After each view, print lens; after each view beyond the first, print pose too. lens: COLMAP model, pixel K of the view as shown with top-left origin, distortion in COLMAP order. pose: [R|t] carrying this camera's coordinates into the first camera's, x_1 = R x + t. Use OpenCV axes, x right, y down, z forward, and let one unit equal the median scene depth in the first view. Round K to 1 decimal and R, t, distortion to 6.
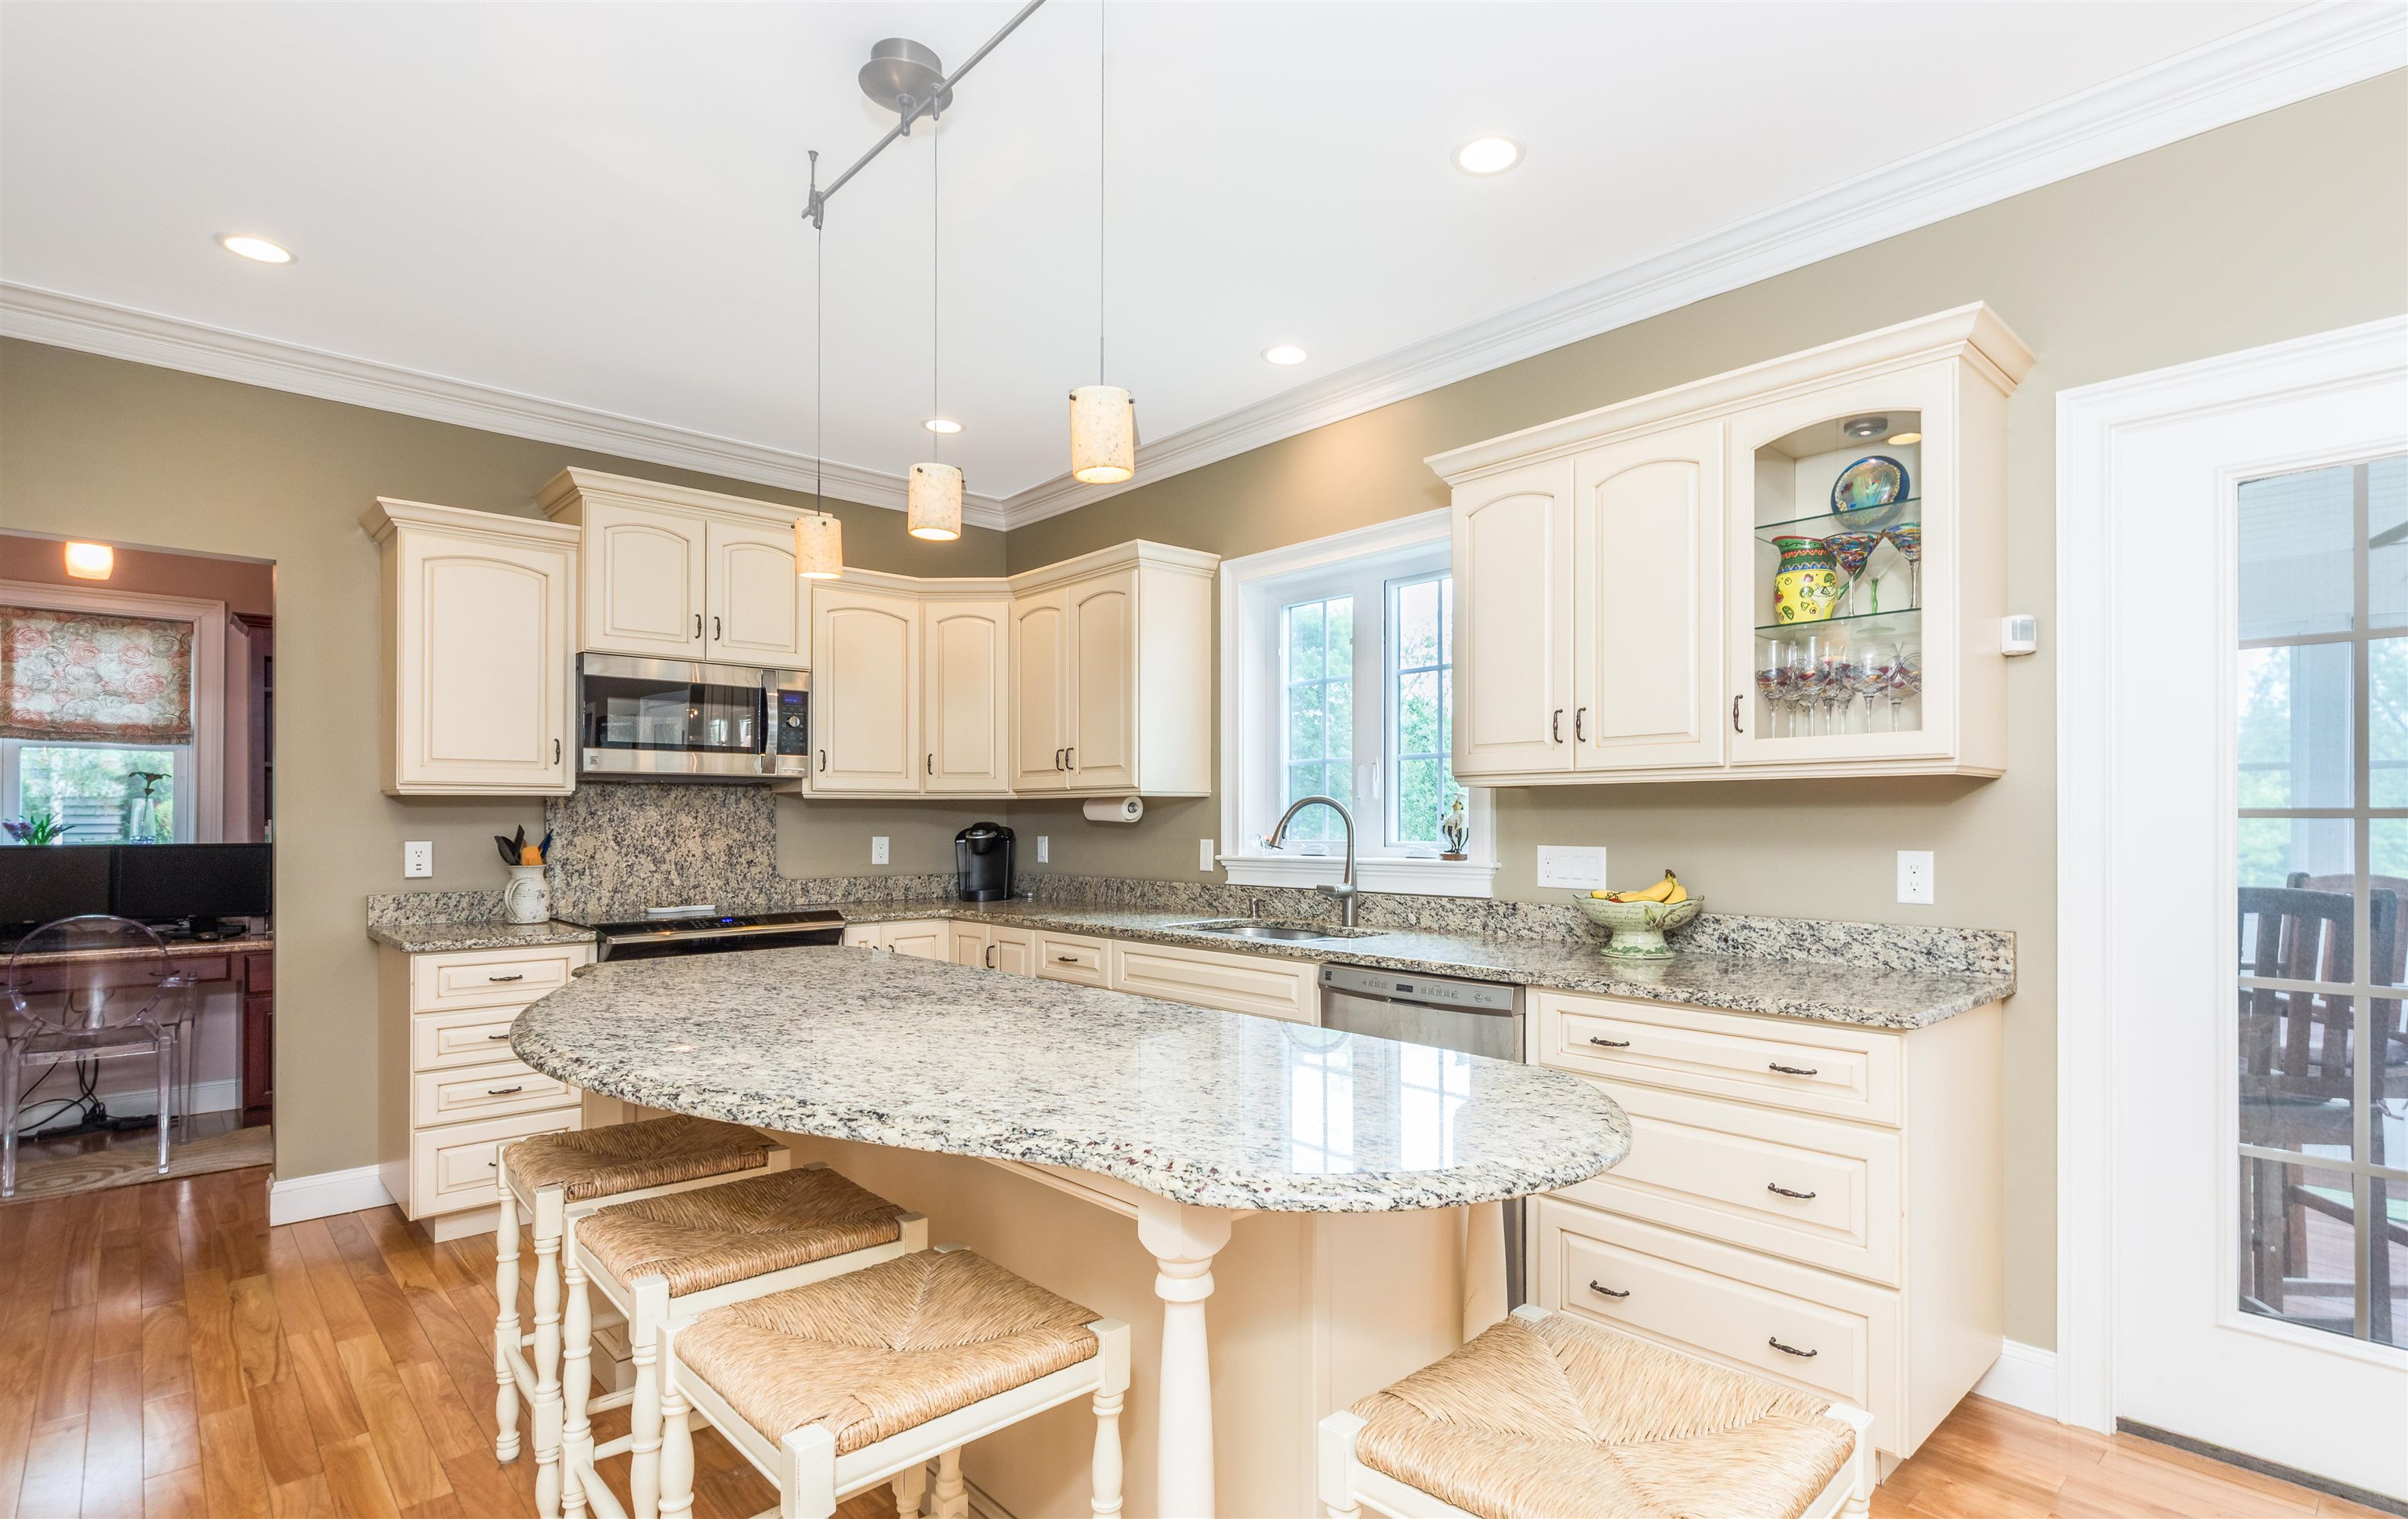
lens RADIAL K [[1157.9, 0, 1279.5], [0, 1157.9, 811.2], [0, 0, 1]] dist [0.002341, 0.000172]
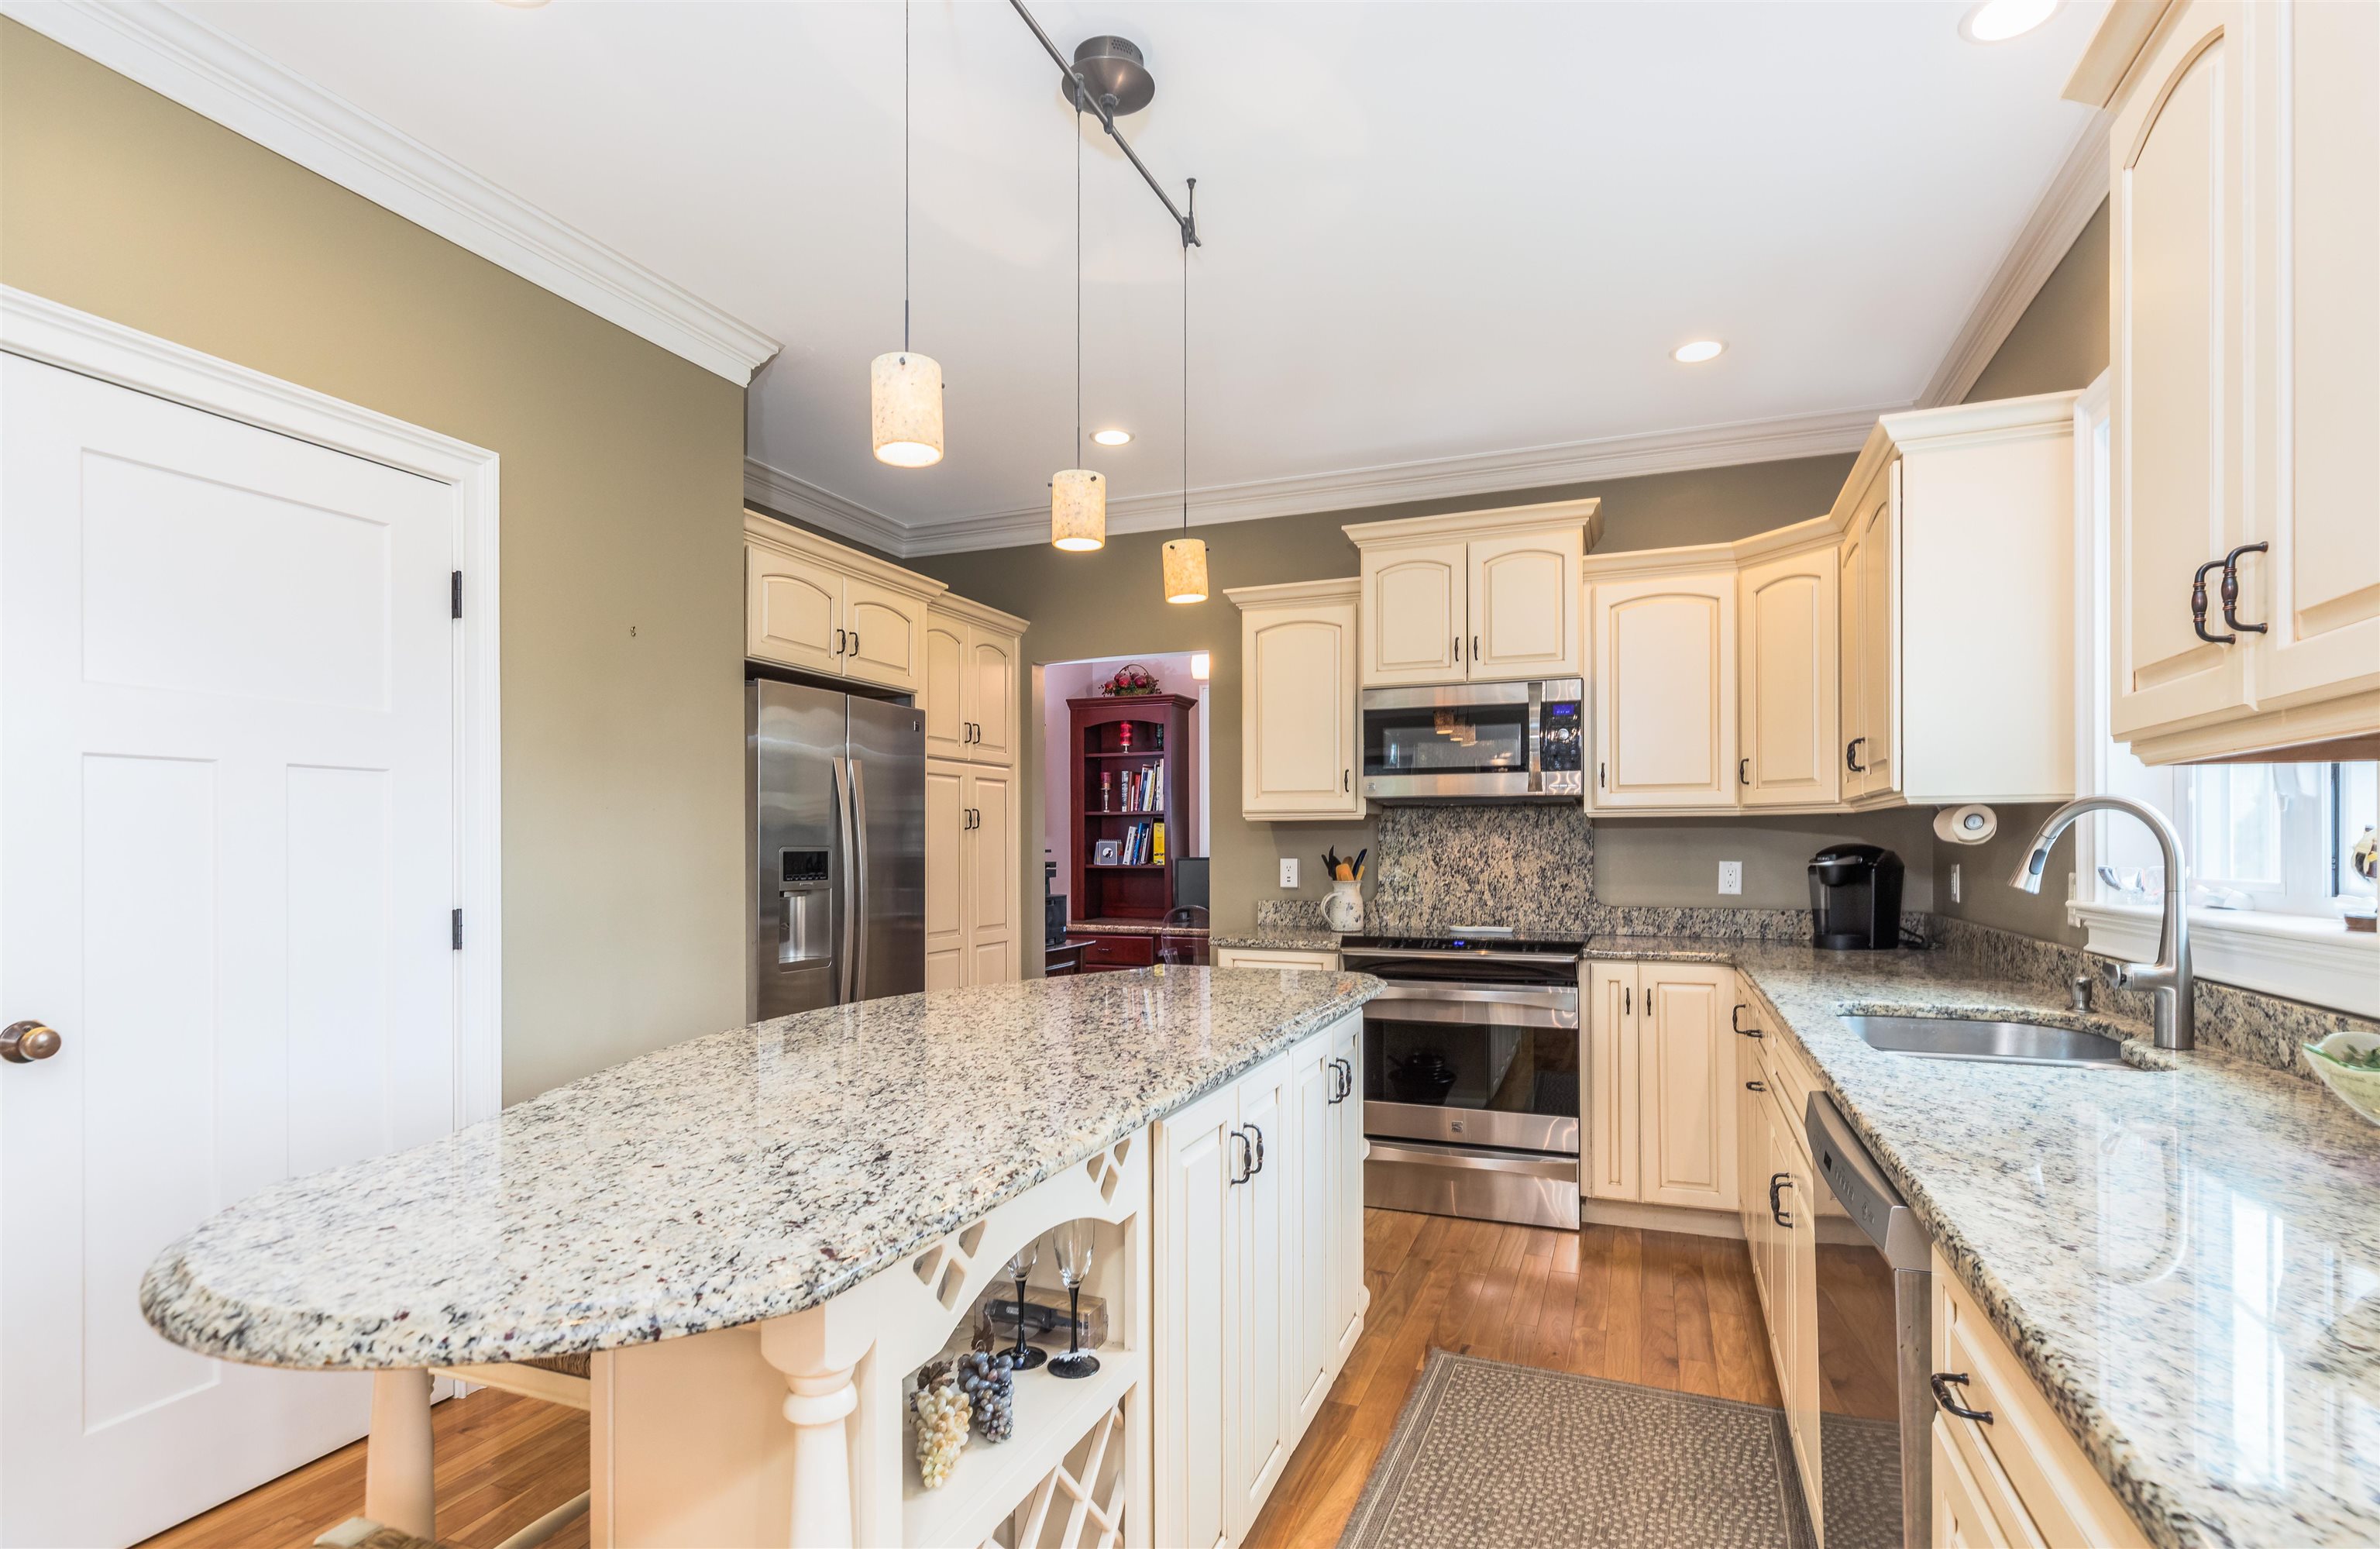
lens RADIAL K [[1175.9, 0, 1177.8], [0, 1175.9, 840.2], [0, 0, 1]] dist [0.001259, 0.000022]
pose [[0.405157, -0.001894, -0.914245, 0.329204], [0.008095, 0.999966, 0.001516, 0.003059], [0.914211, -0.008015, 0.405158, 0.356749]]
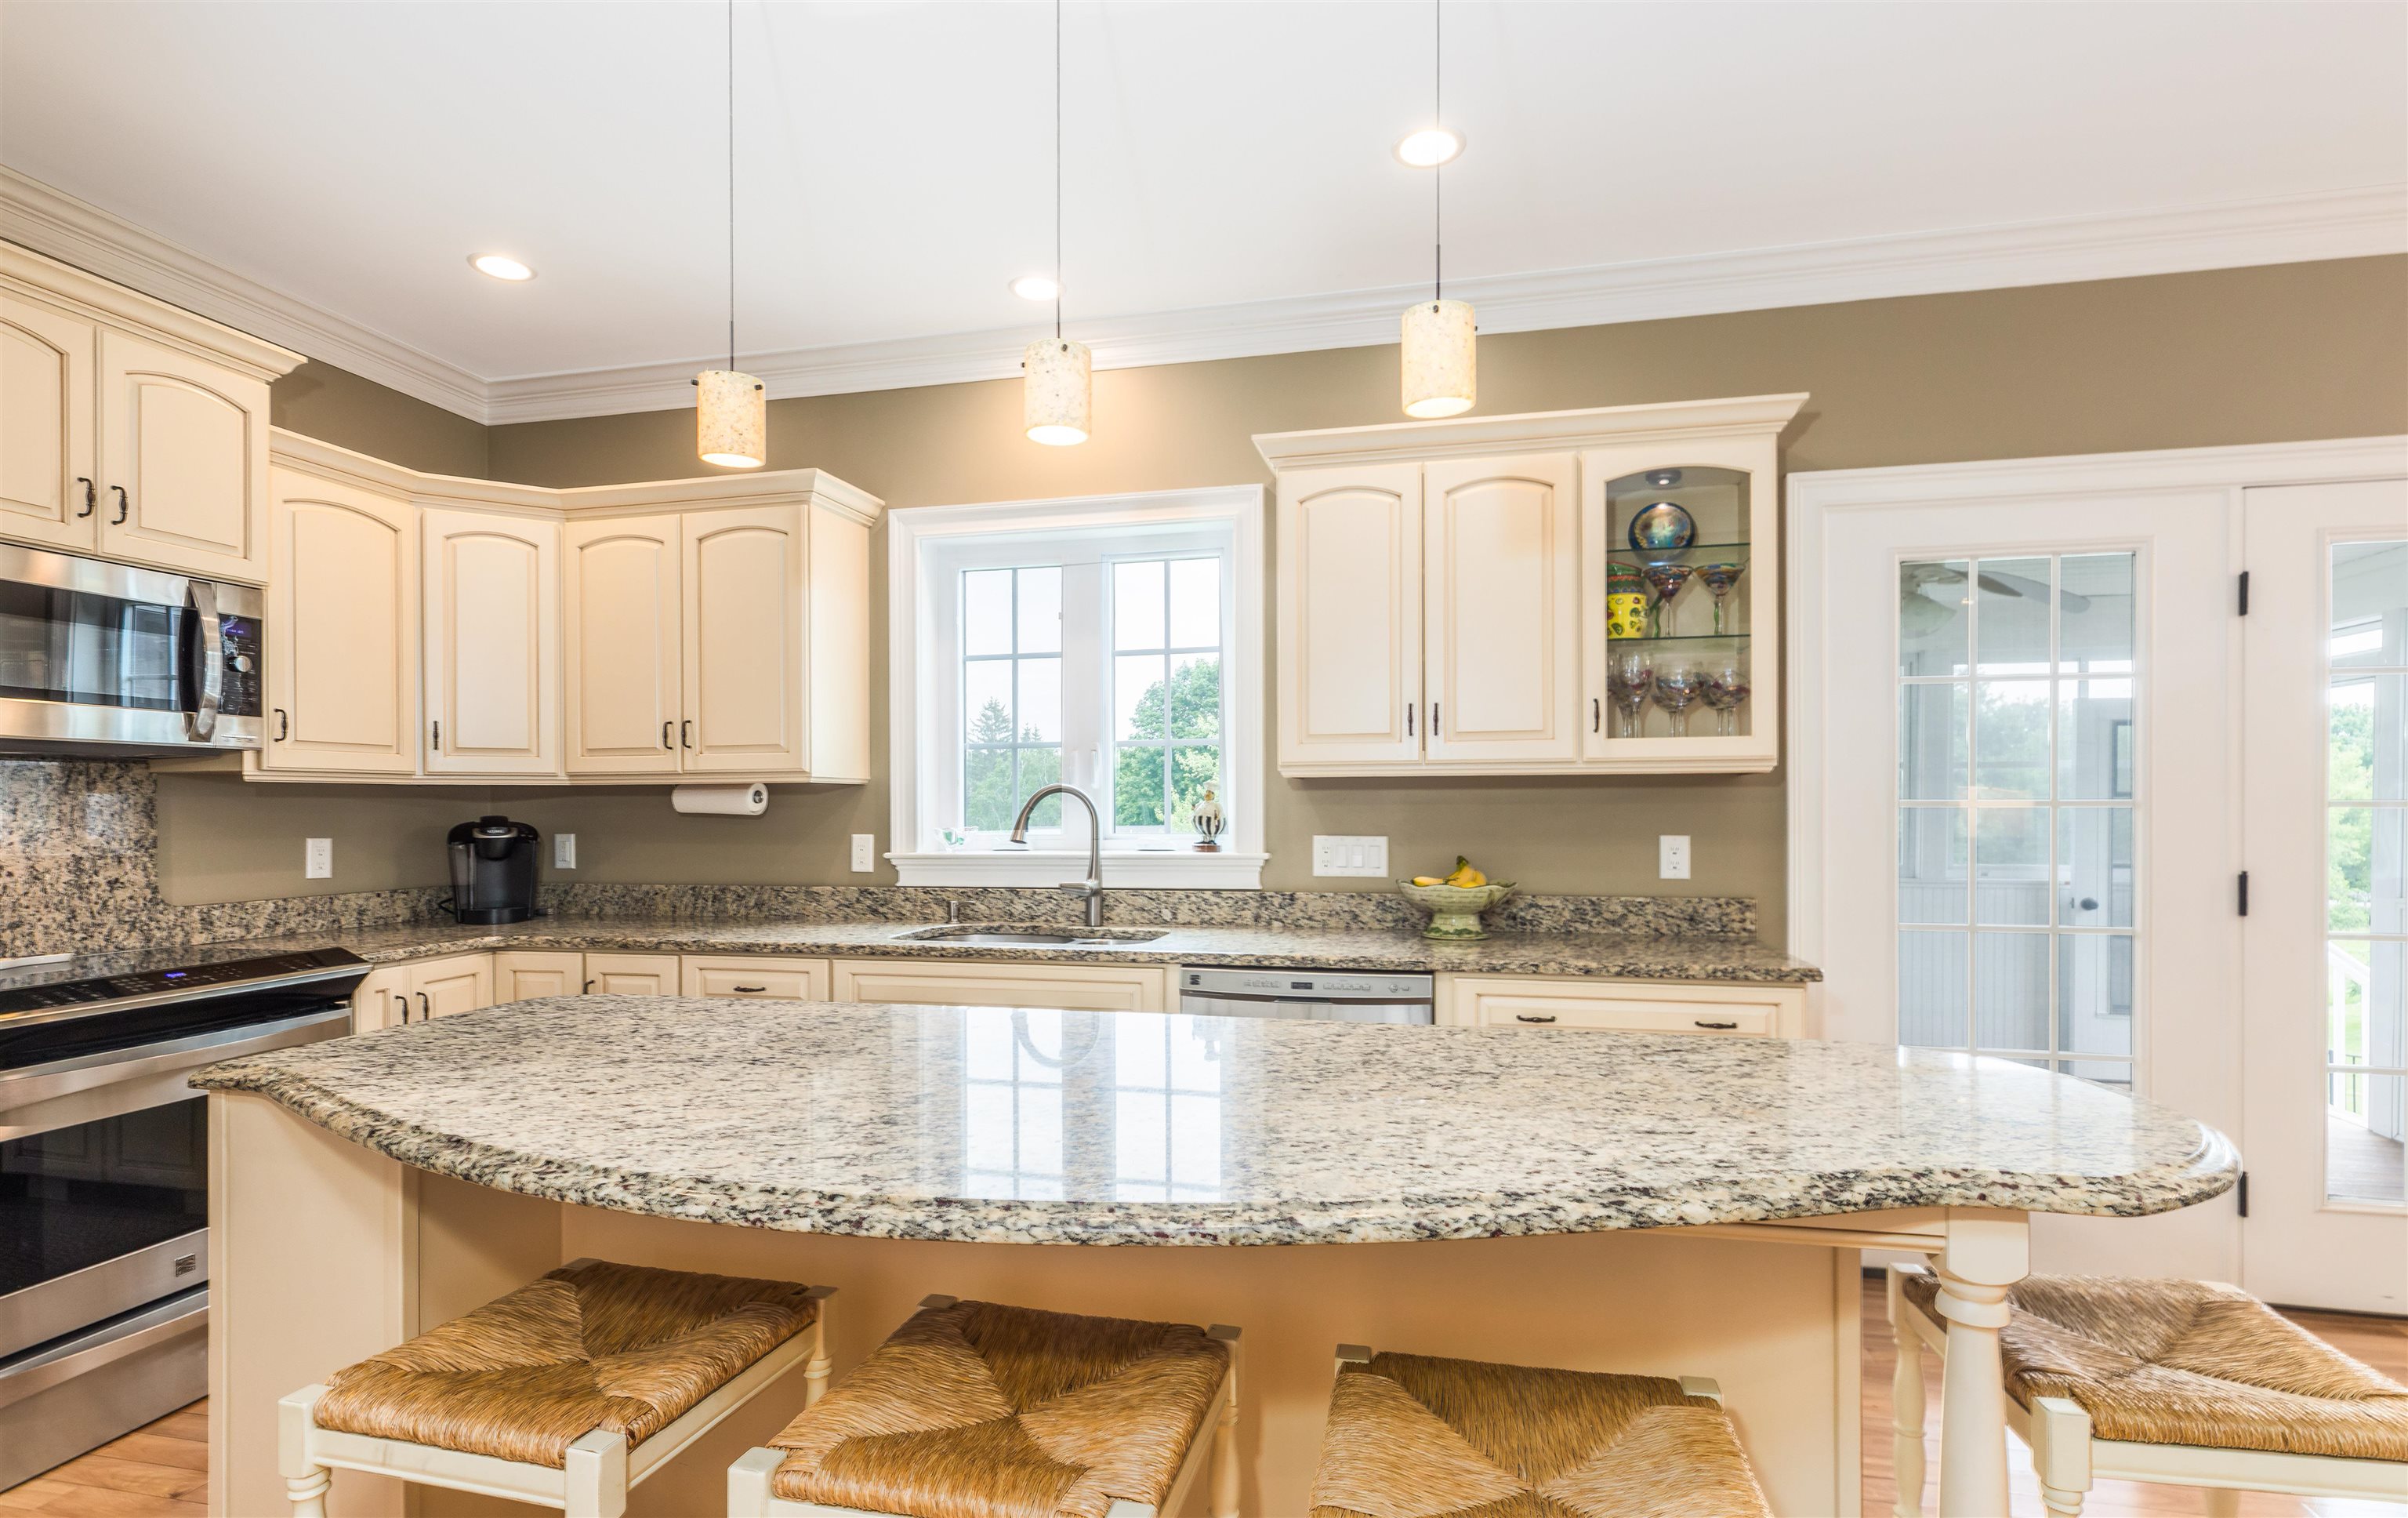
lens RADIAL K [[1154.5, 0, 1206.6], [0, 1154.5, 812.5], [0, 0, 1]] dist [0.012824, 0.000126]
pose [[0.843038, -0.005155, 0.537829, -0.330664], [-0.000830, 0.999940, 0.010885, -0.001359], [-0.537853, -0.009623, 0.842983, 0.160425]]
